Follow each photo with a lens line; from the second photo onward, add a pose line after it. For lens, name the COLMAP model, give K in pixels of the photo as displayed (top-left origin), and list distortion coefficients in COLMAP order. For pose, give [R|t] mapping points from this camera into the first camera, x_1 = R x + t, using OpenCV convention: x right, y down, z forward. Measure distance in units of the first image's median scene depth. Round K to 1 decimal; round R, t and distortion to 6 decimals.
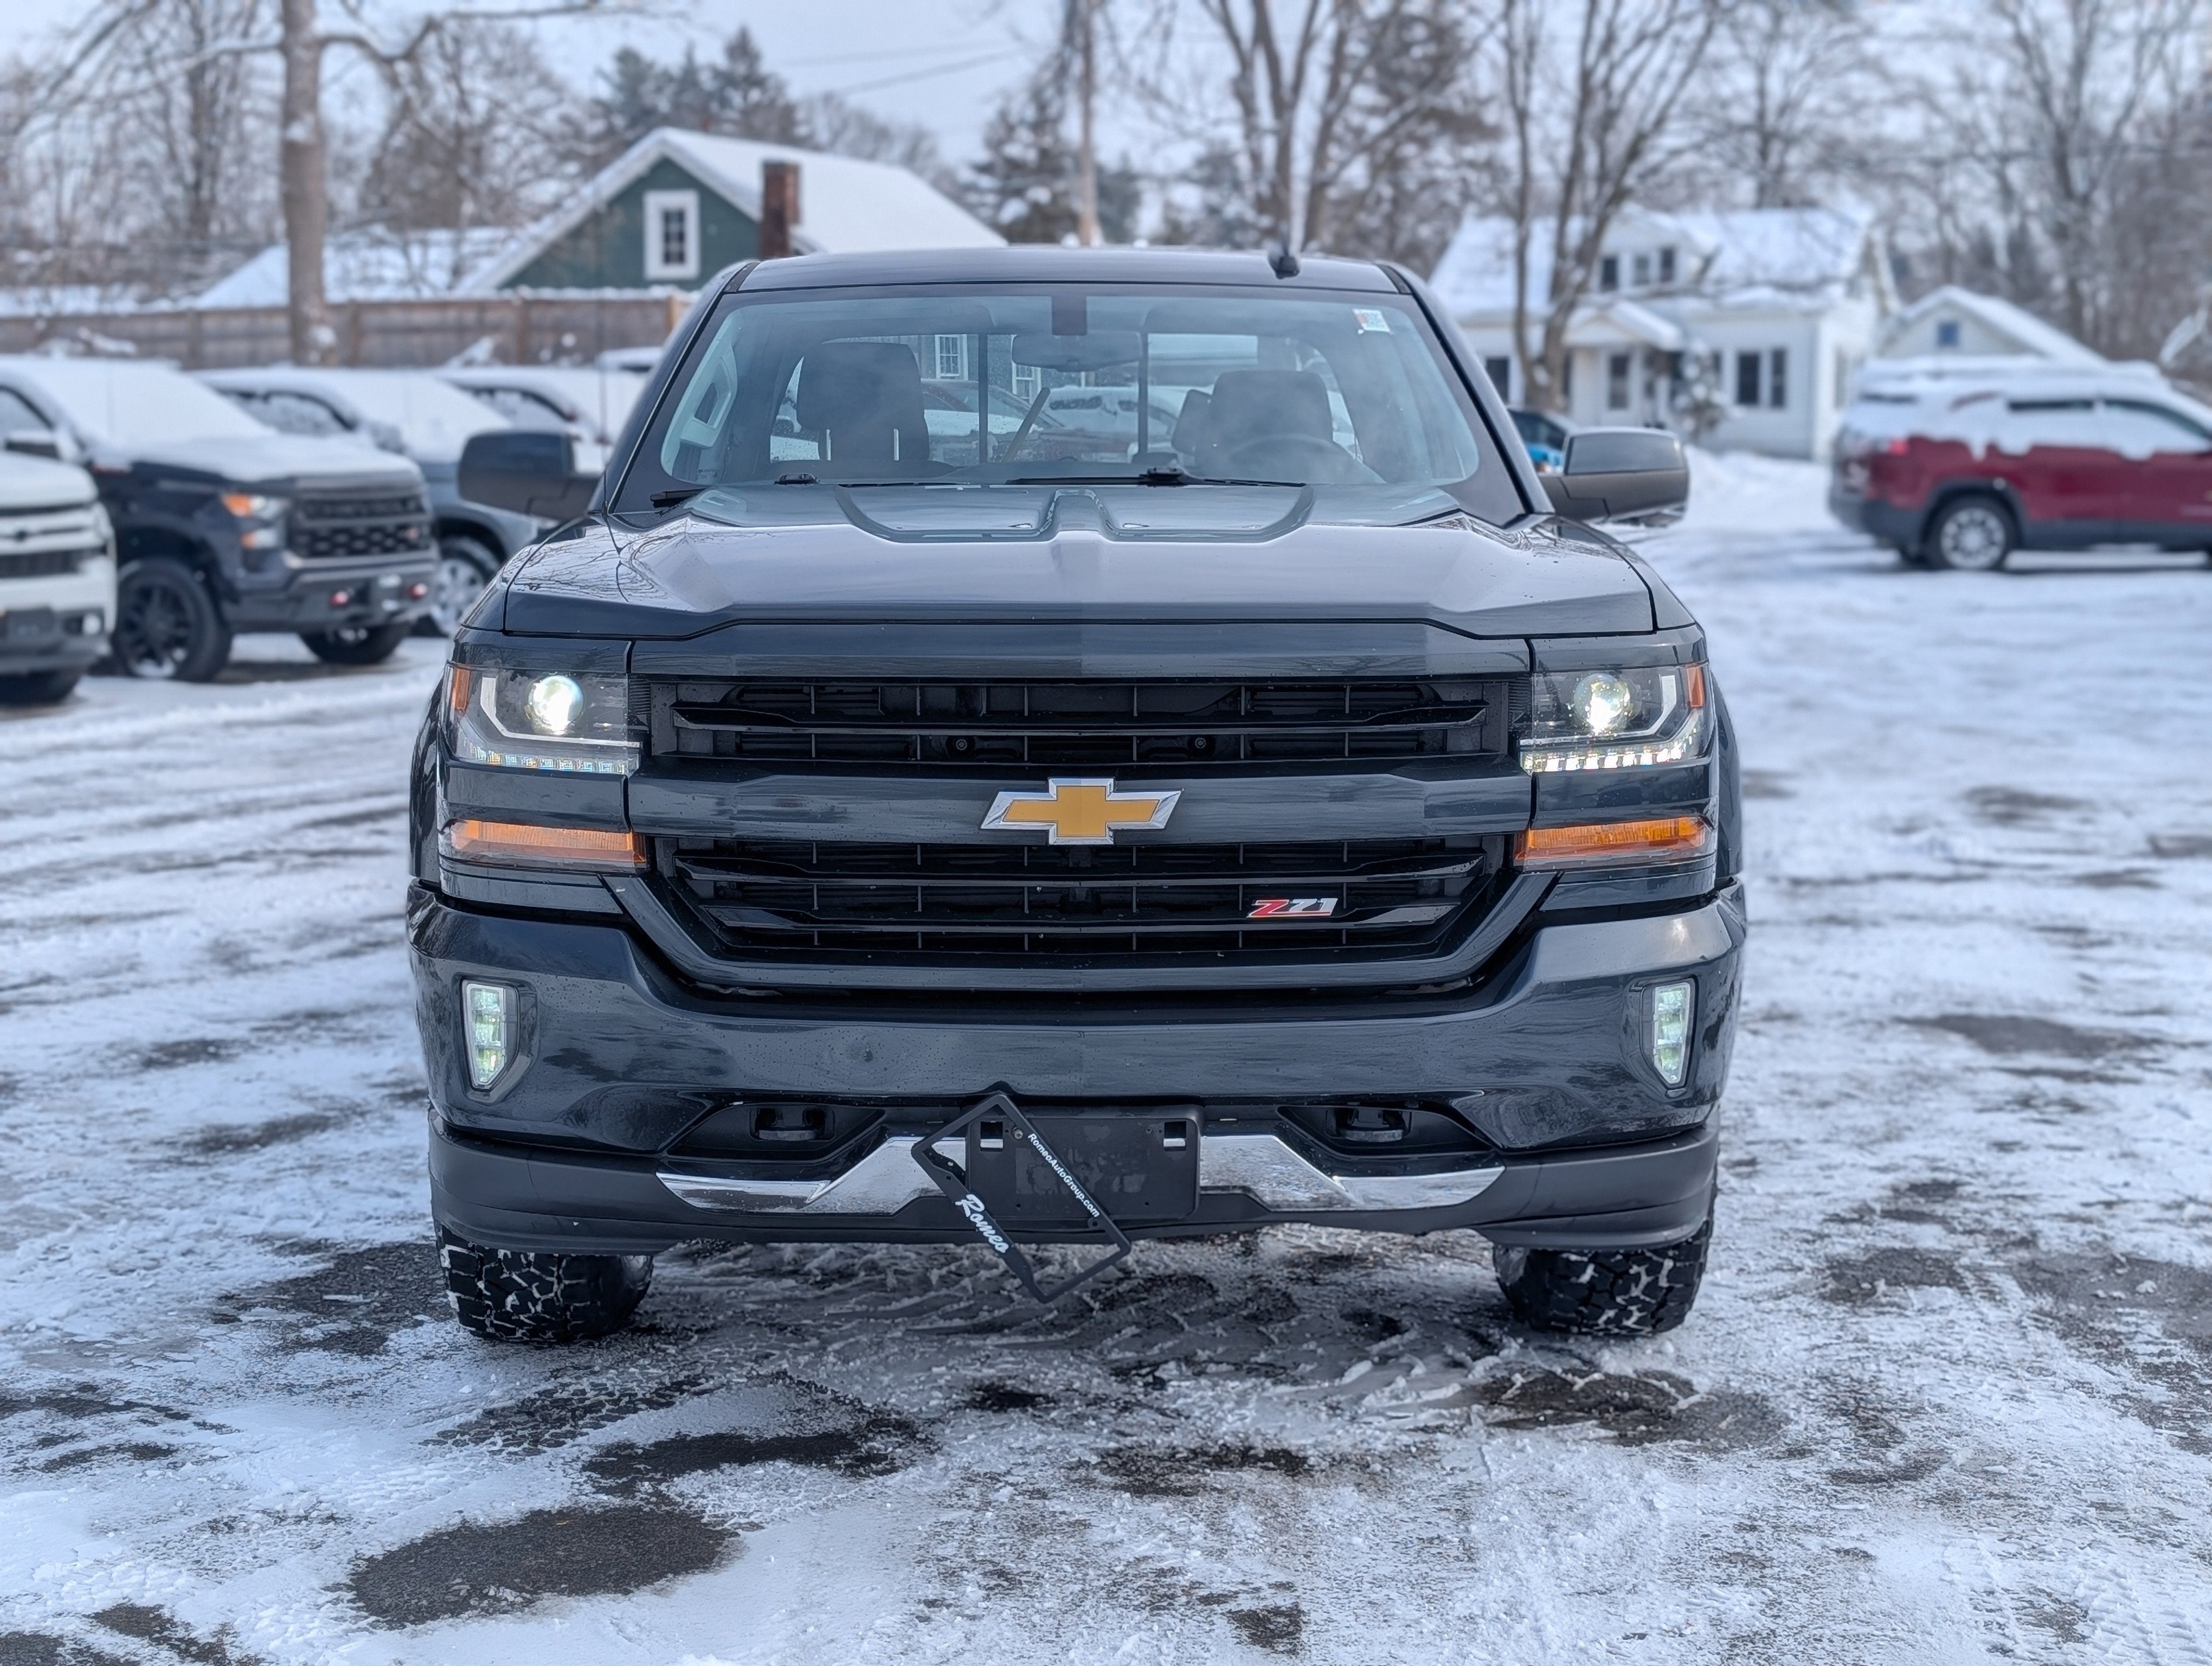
lens RADIAL K [[3173.3, 0, 1106.0], [0, 3173.3, 833.0], [0, 0, 1]] dist [0.171729, -0.706766]
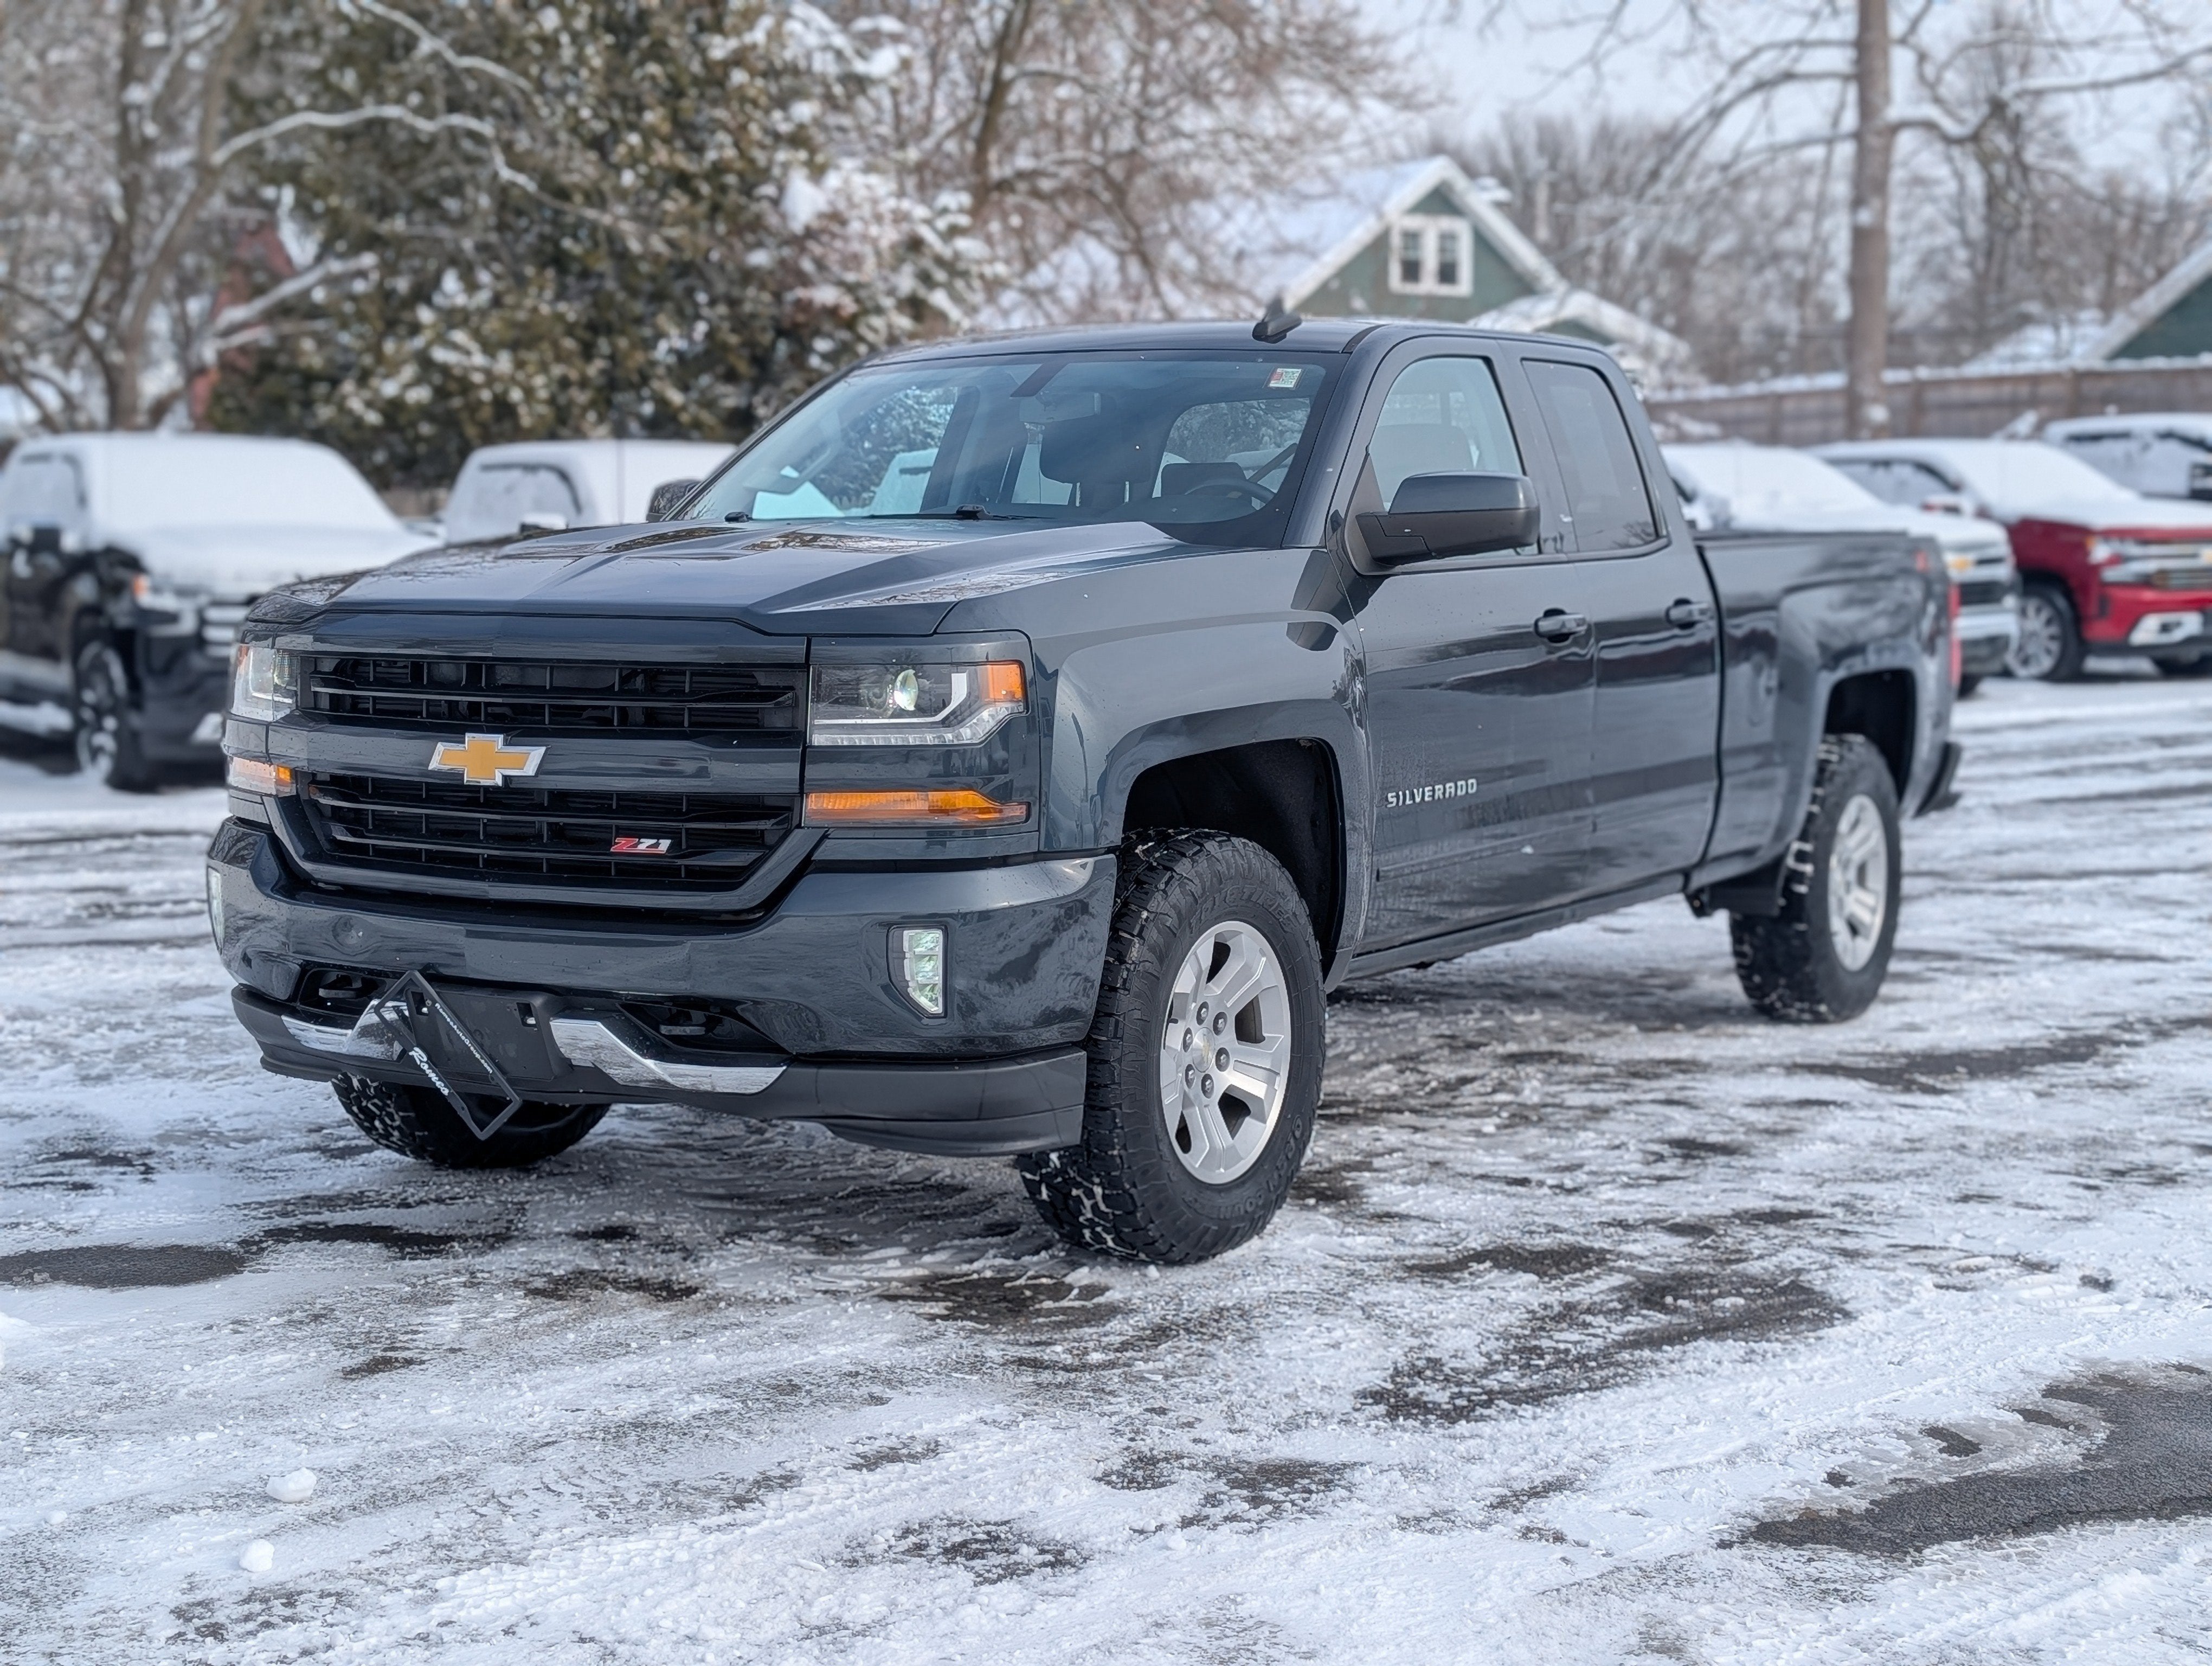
lens RADIAL K [[3176.0, 0, 1105.0], [0, 3176.0, 890.8], [0, 0, 1]] dist [0.283504, -1.404181]
pose [[0.836617, 0.060327, -0.544456, 0.867809], [-0.064889, 0.997833, 0.010853, 0.015144], [0.543931, 0.026250, 0.838719, 0.035215]]
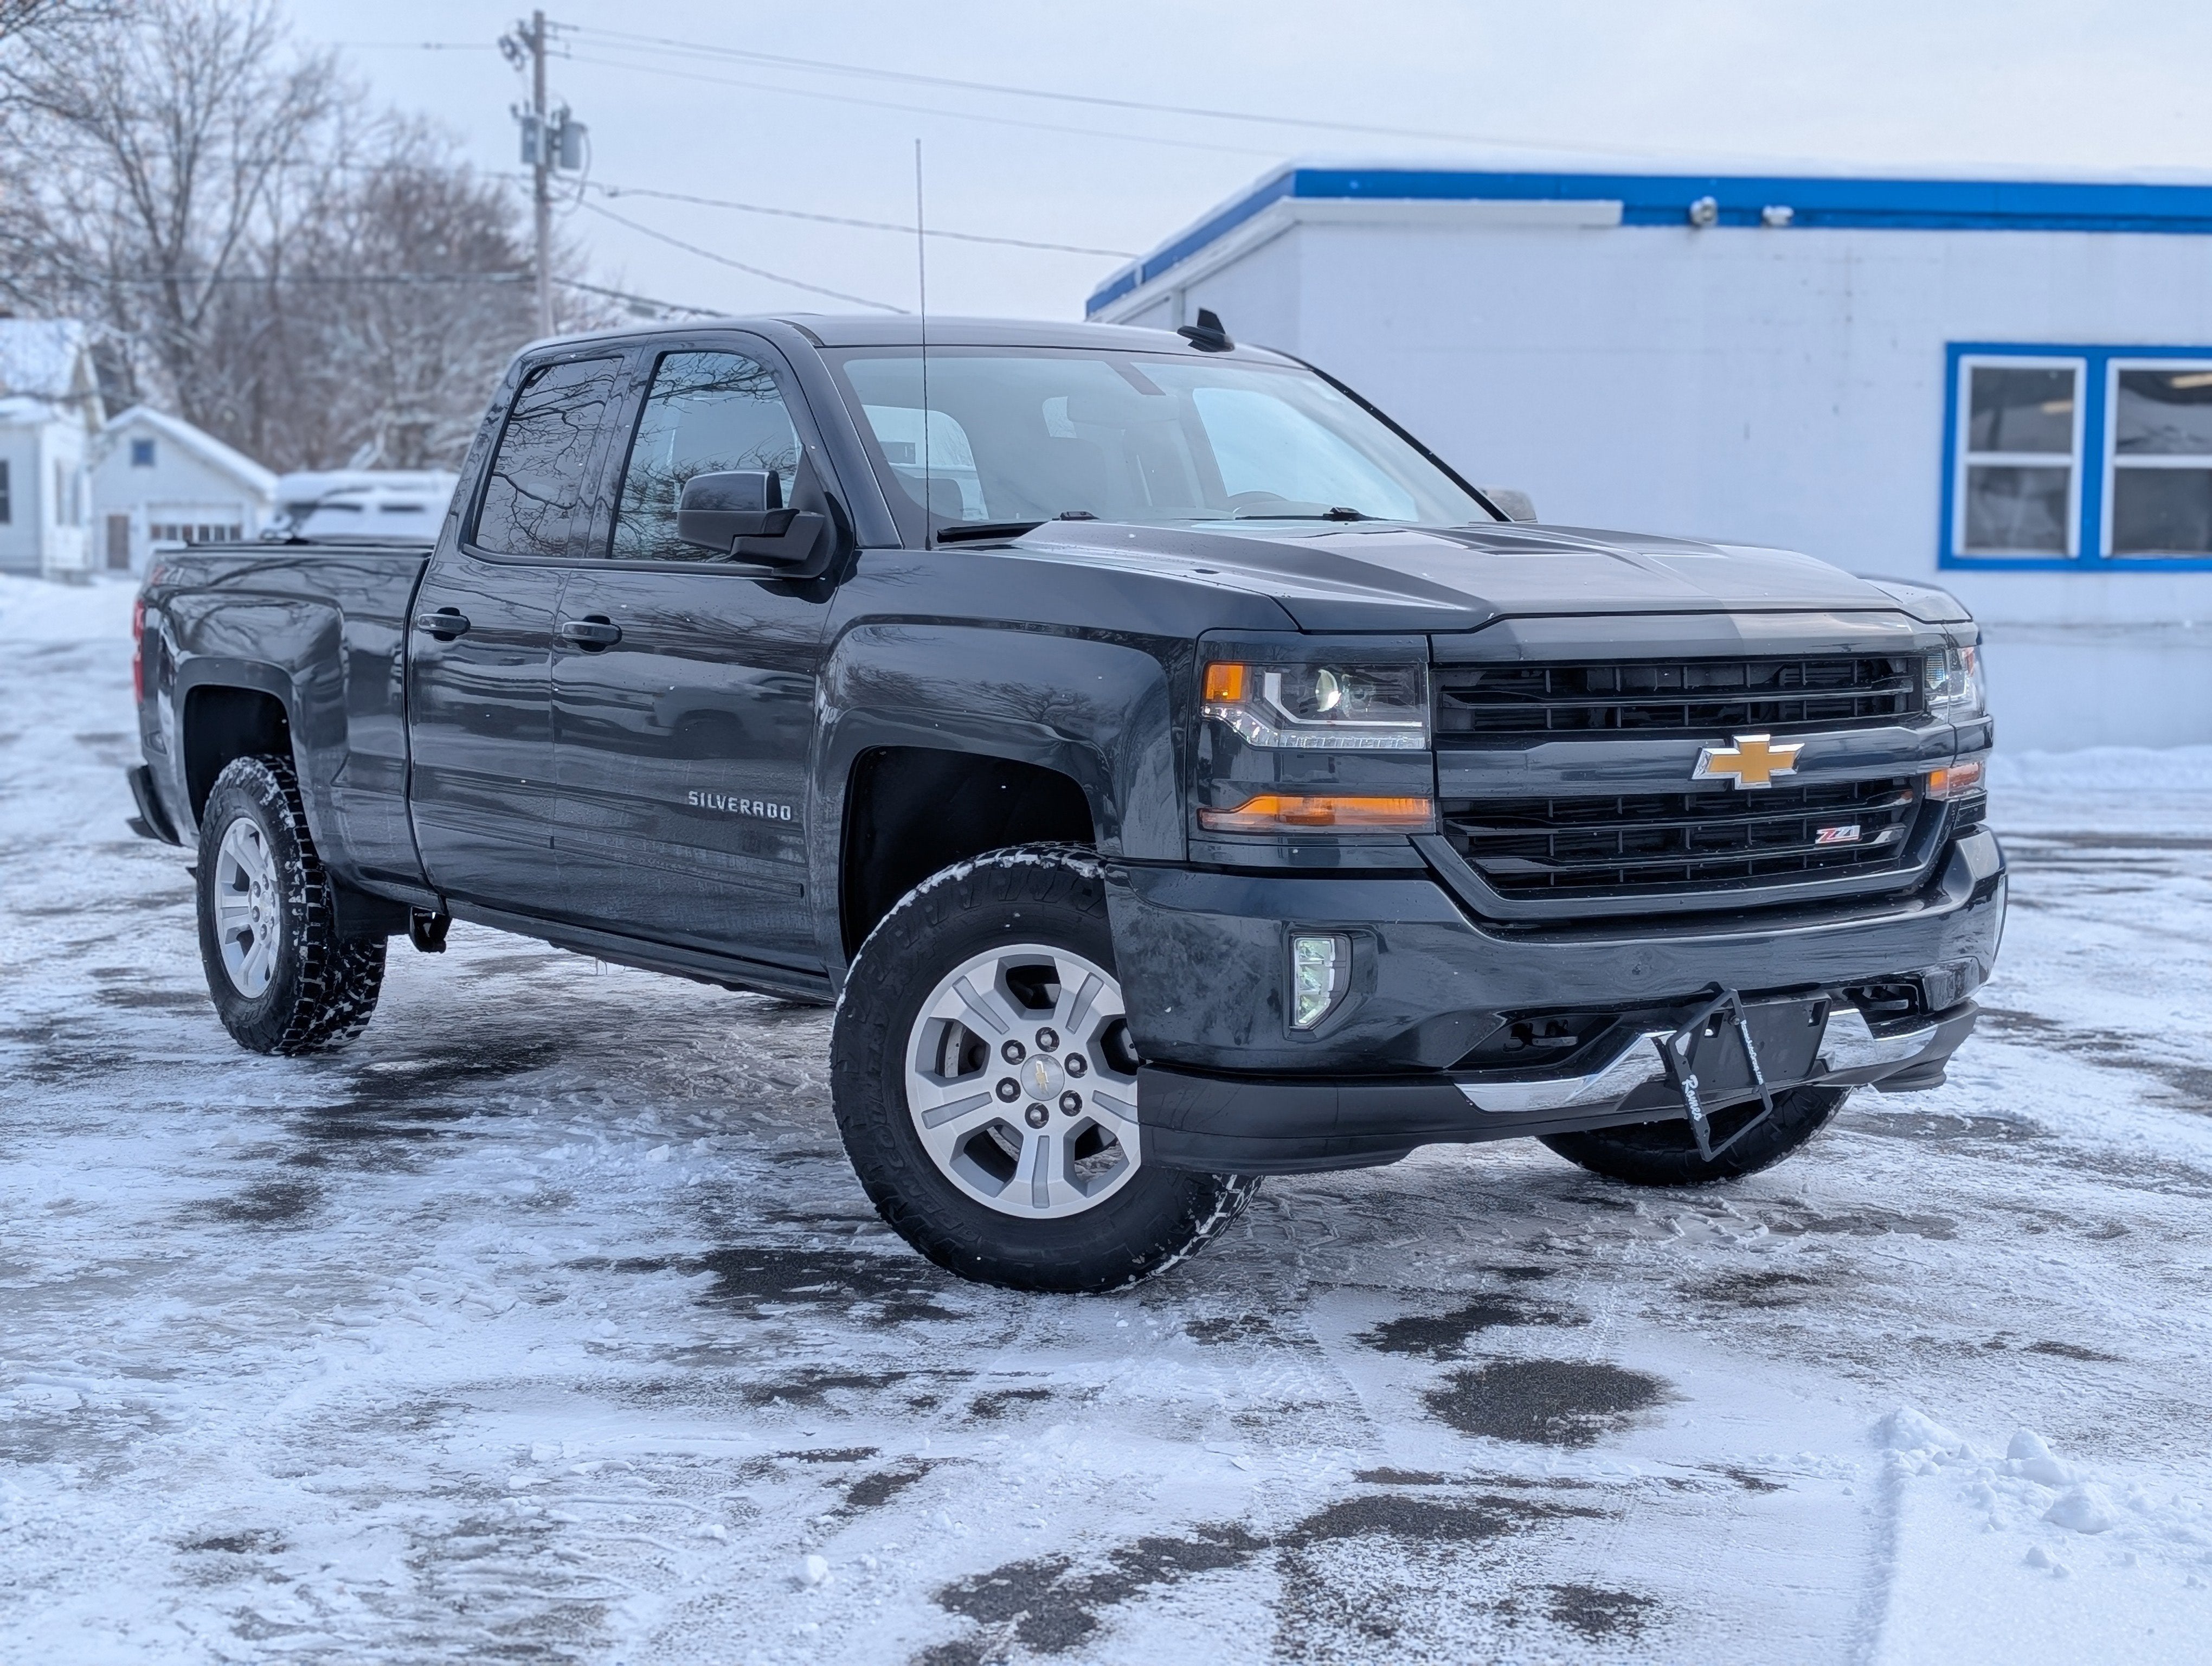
lens RADIAL K [[3173.3, 0, 1106.0], [0, 3173.3, 833.0], [0, 0, 1]] dist [0.171729, -0.706766]
pose [[0.837039, -0.047537, 0.545073, -0.856904], [0.068027, 0.997531, -0.017468, 0.024327], [-0.542897, 0.051702, 0.838206, 0.073711]]
